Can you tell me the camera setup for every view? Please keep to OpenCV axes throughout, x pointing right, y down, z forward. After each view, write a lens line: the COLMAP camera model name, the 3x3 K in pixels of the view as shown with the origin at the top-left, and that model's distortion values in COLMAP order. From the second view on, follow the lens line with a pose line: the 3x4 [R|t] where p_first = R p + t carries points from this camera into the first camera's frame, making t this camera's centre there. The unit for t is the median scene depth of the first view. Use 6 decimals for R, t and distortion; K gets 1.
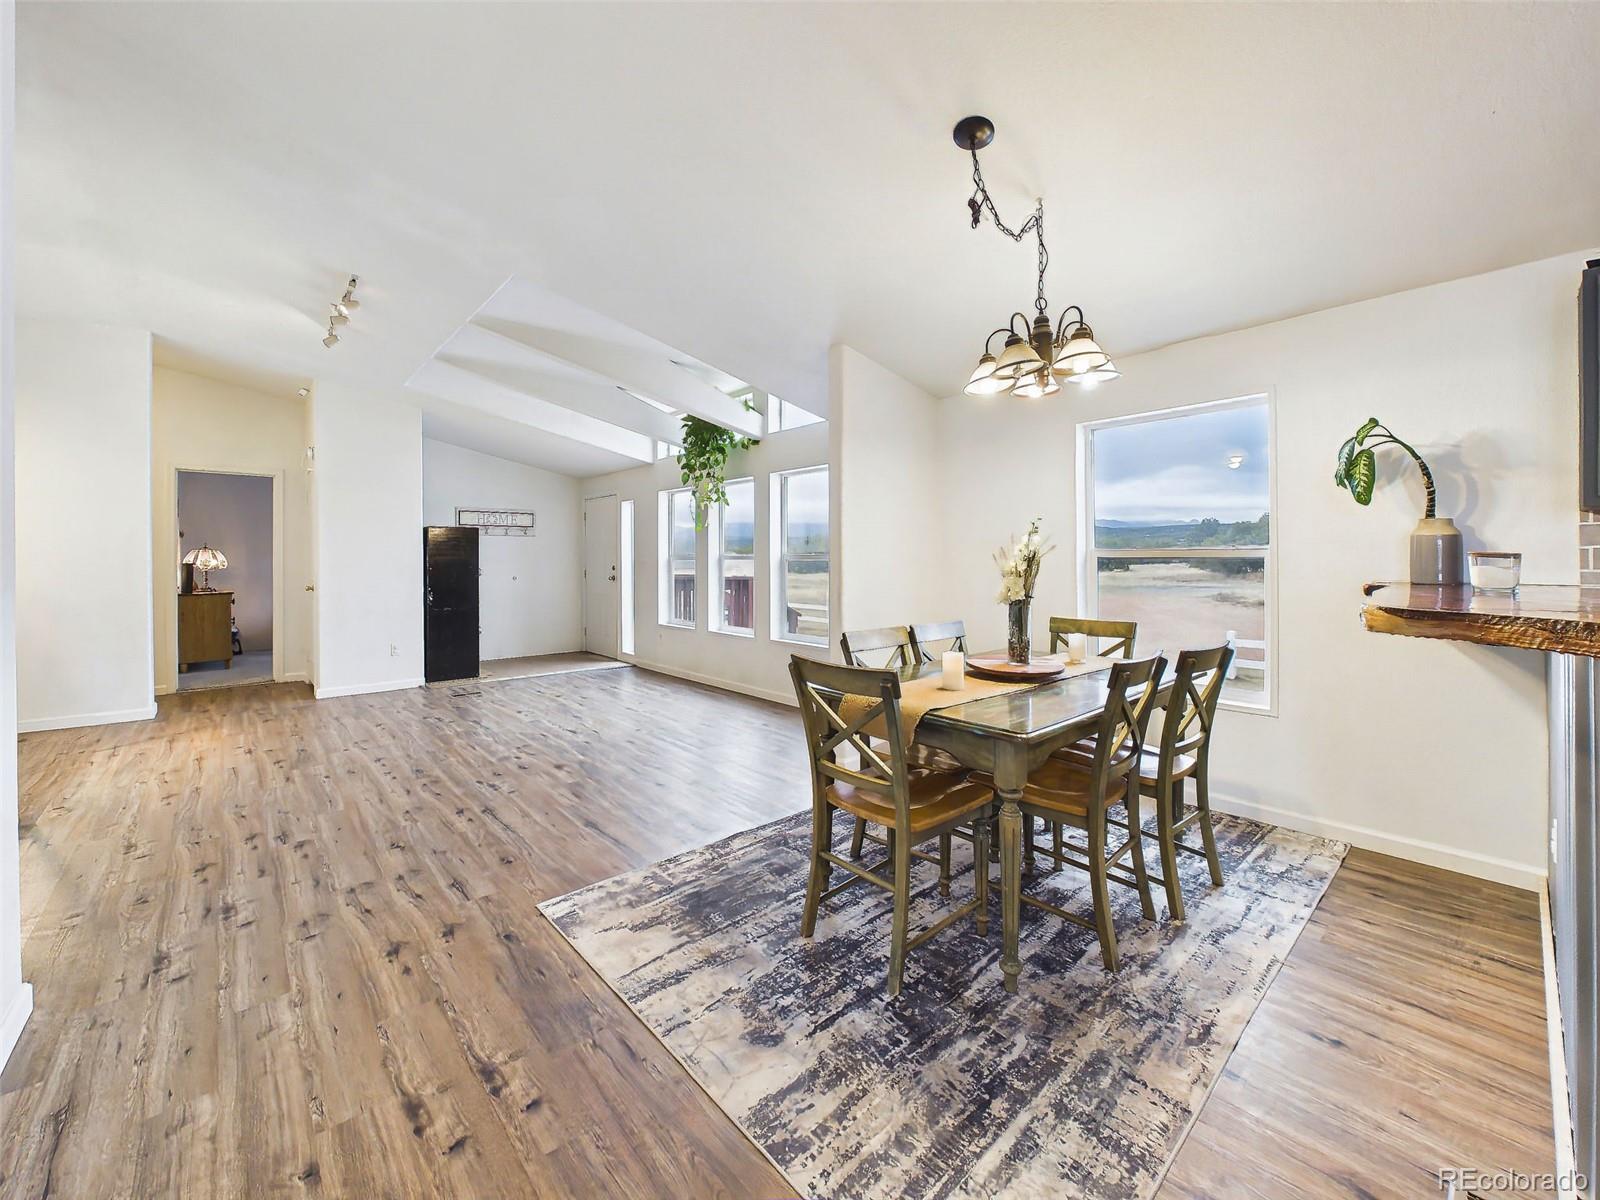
lens RADIAL K [[639.9, 0, 800.3], [0, 639.9, 555.6], [0, 0, 1]] dist [0.001236, -0.000131]
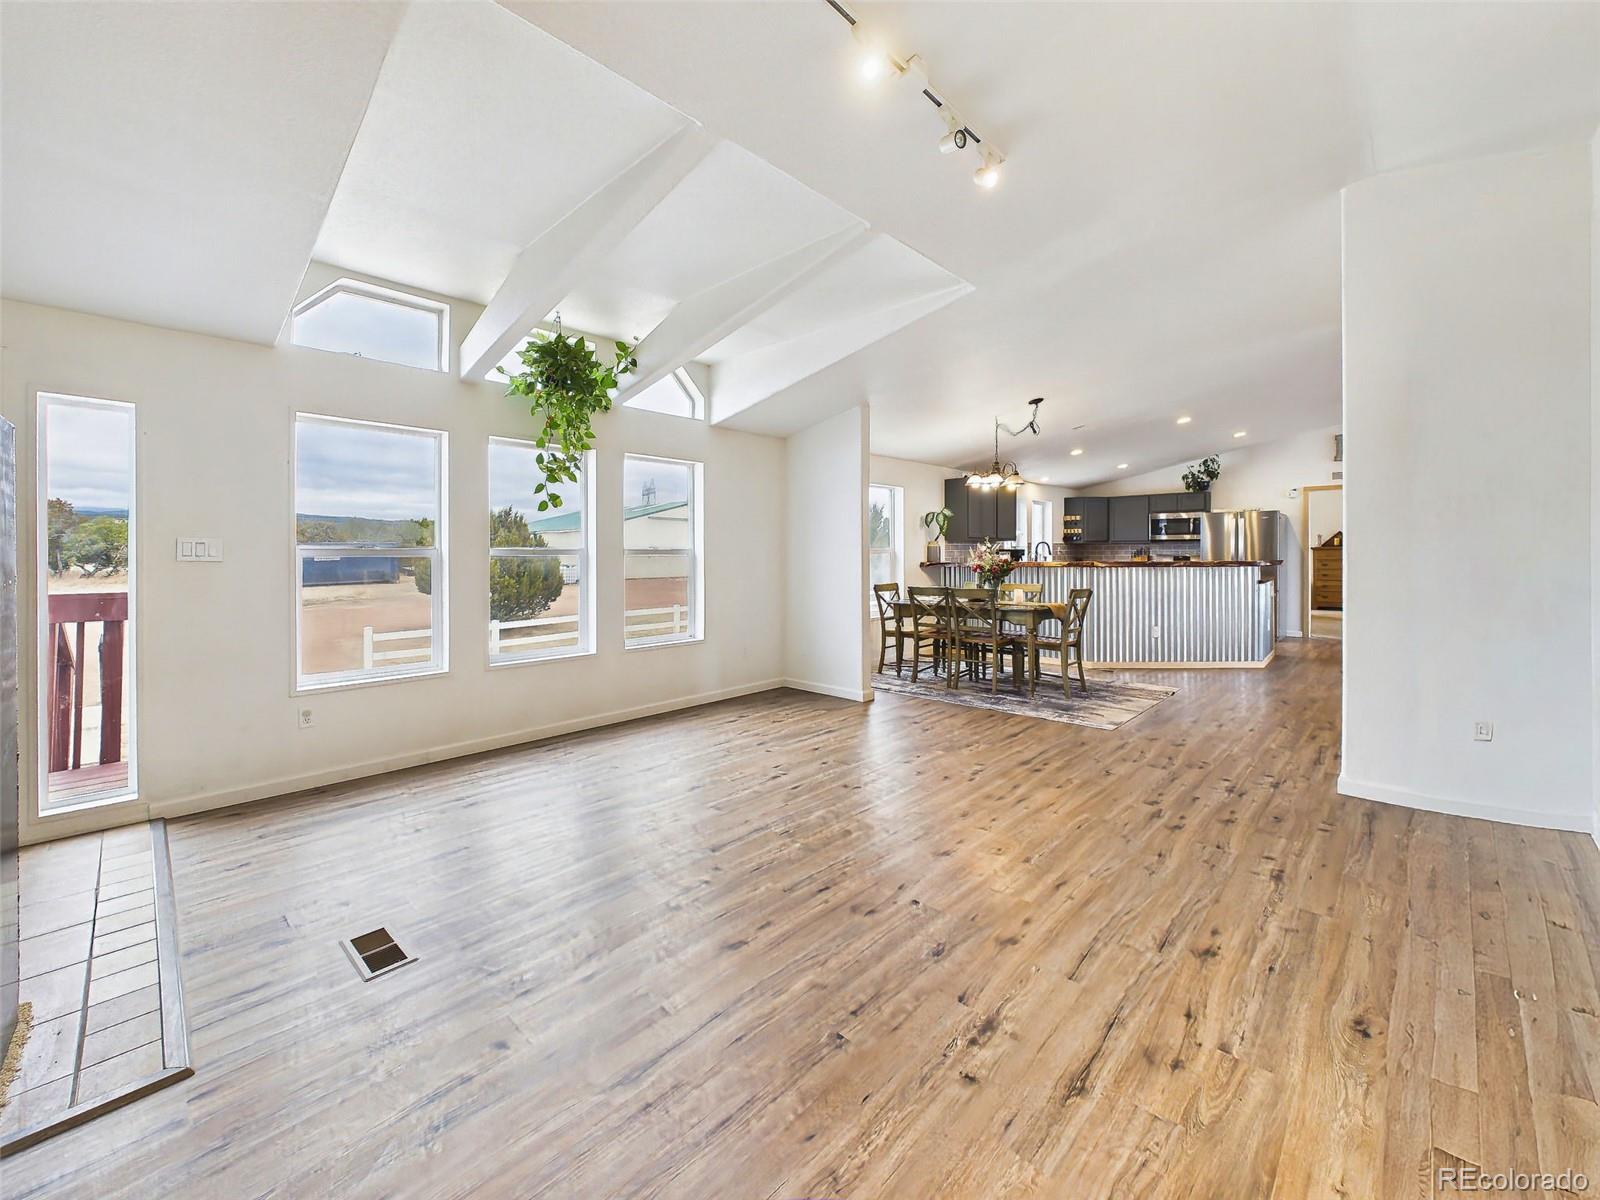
lens RADIAL K [[639.9, 0, 800.3], [0, 639.9, 555.6], [0, 0, 1]] dist [0.001236, -0.000131]
pose [[-0.073855, 0.002768, 0.997265, -1.844528], [0.000373, 0.999996, -0.002748, 0.020236], [-0.997269, 0.000169, -0.073856, 1.689807]]
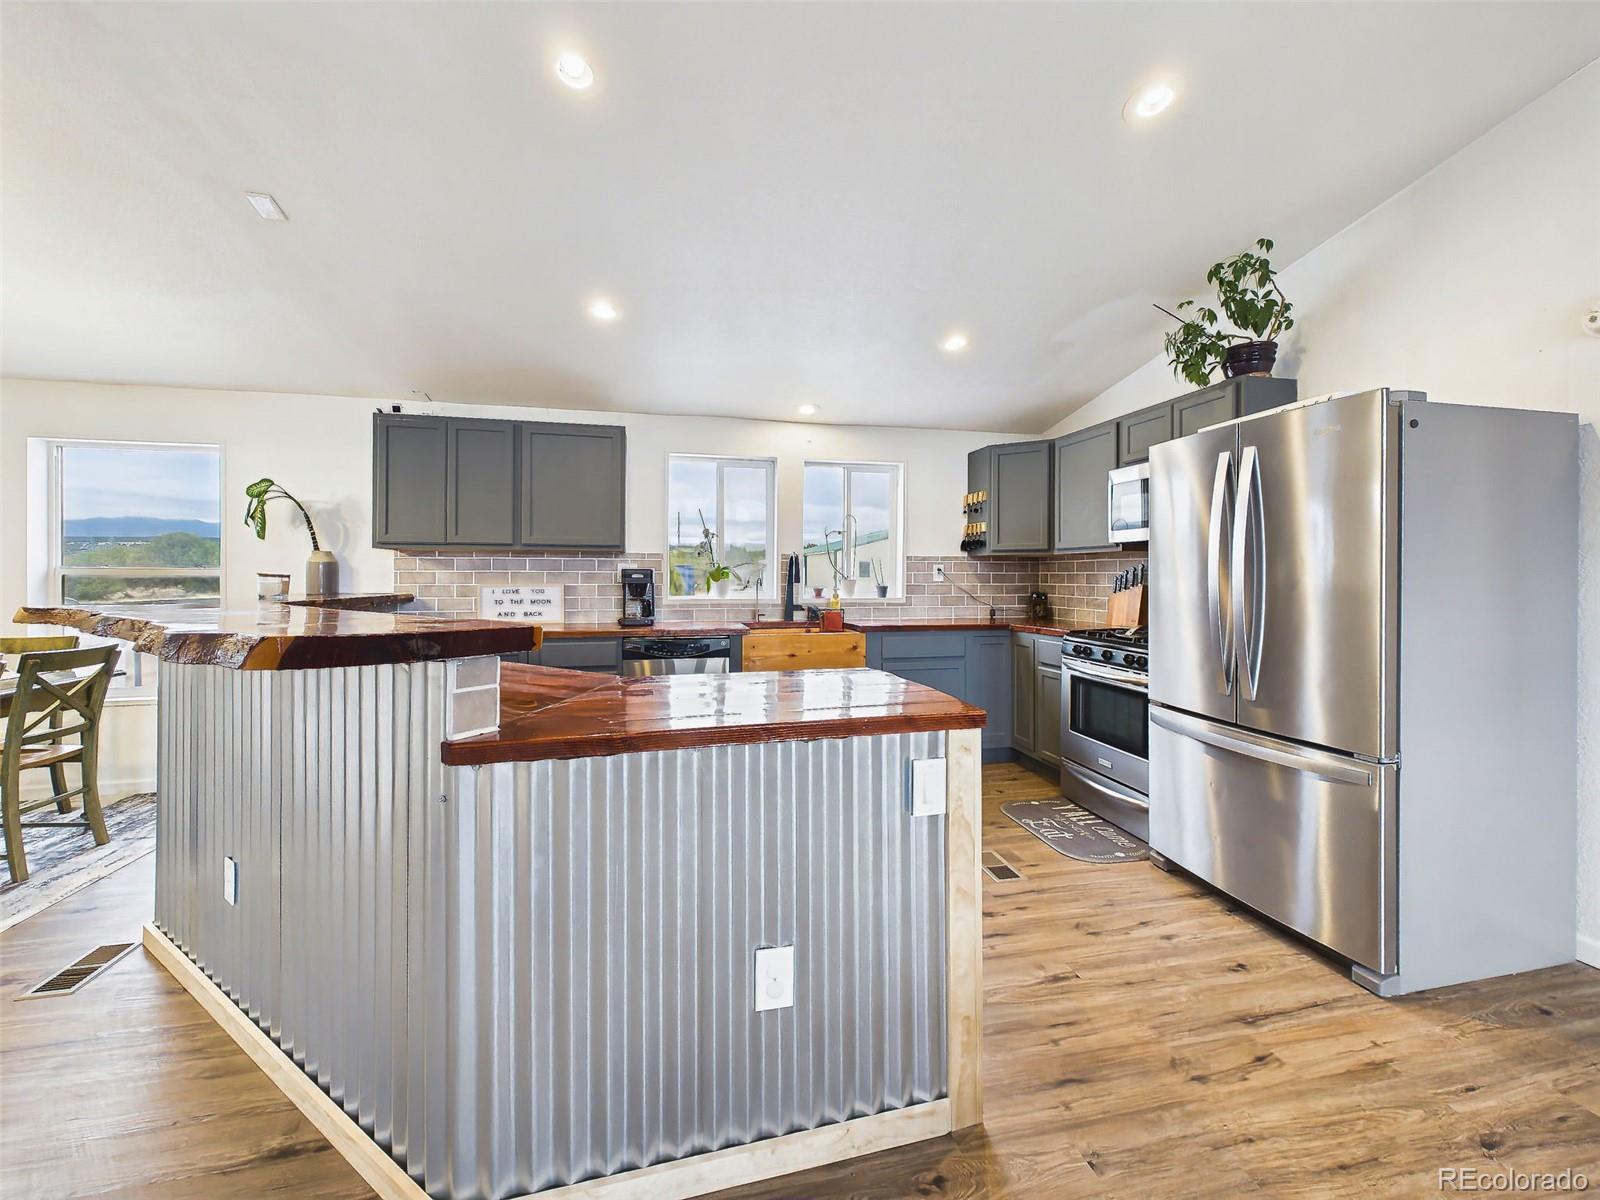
lens RADIAL K [[642.0, 0, 800.5], [0, 642.0, 576.2], [0, 0, 1]] dist [-0.000298, -0.000014]
pose [[0.486563, 0.007385, 0.873614, 0.197494], [-0.008782, 0.999955, -0.003561, -0.002694], [-0.873601, -0.005939, 0.486606, -0.642888]]
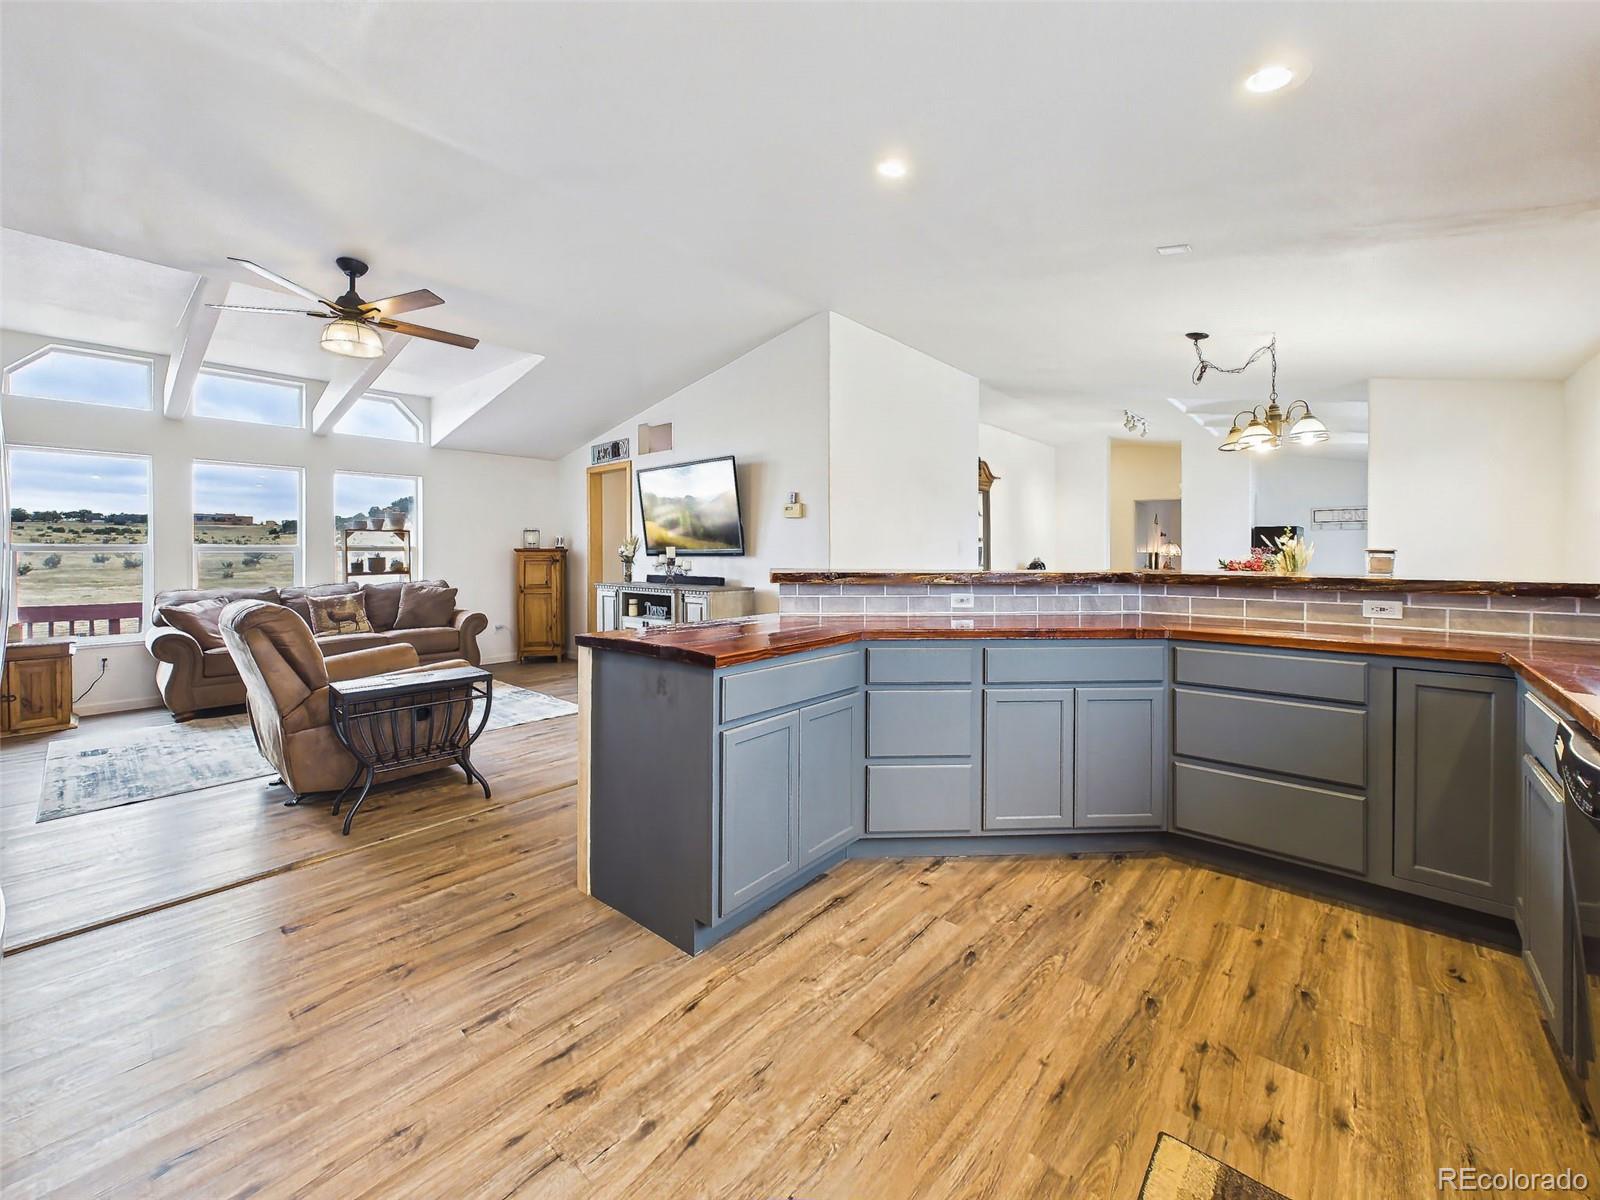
lens RADIAL K [[639.9, 0, 800.3], [0, 639.9, 555.6], [0, 0, 1]] dist [0.001236, -0.000131]
pose [[0.114830, 0.011397, -0.993320, 1.575325], [0.004060, 0.999920, 0.011942, -0.008120], [0.993377, -0.005404, 0.114774, -0.328679]]
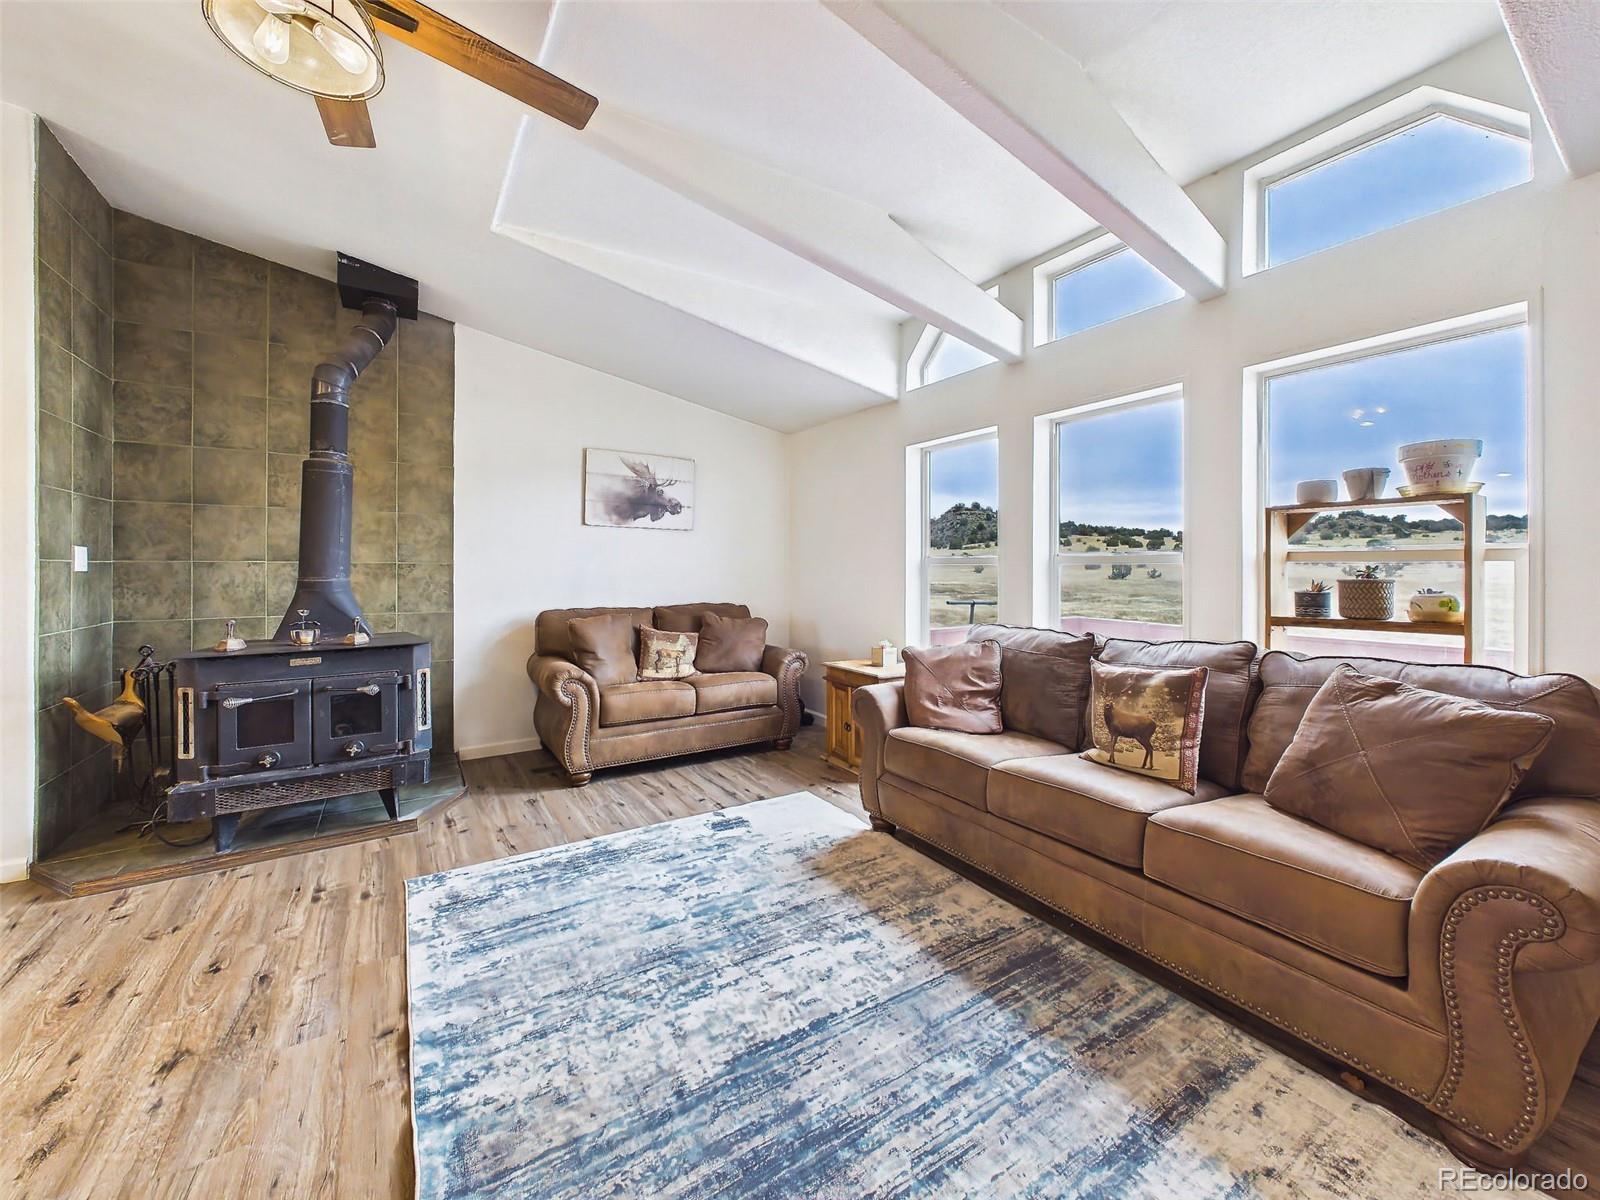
lens RADIAL K [[641.2, 0, 799.9], [0, 641.2, 563.1], [0, 0, 1]] dist [0.002189, -0.000492]
pose [[-0.985497, 0.009908, 0.169404, -0.285473], [0.008584, 0.999927, -0.008546, 0.000080], [-0.169476, -0.006968, -0.985510, -0.646185]]
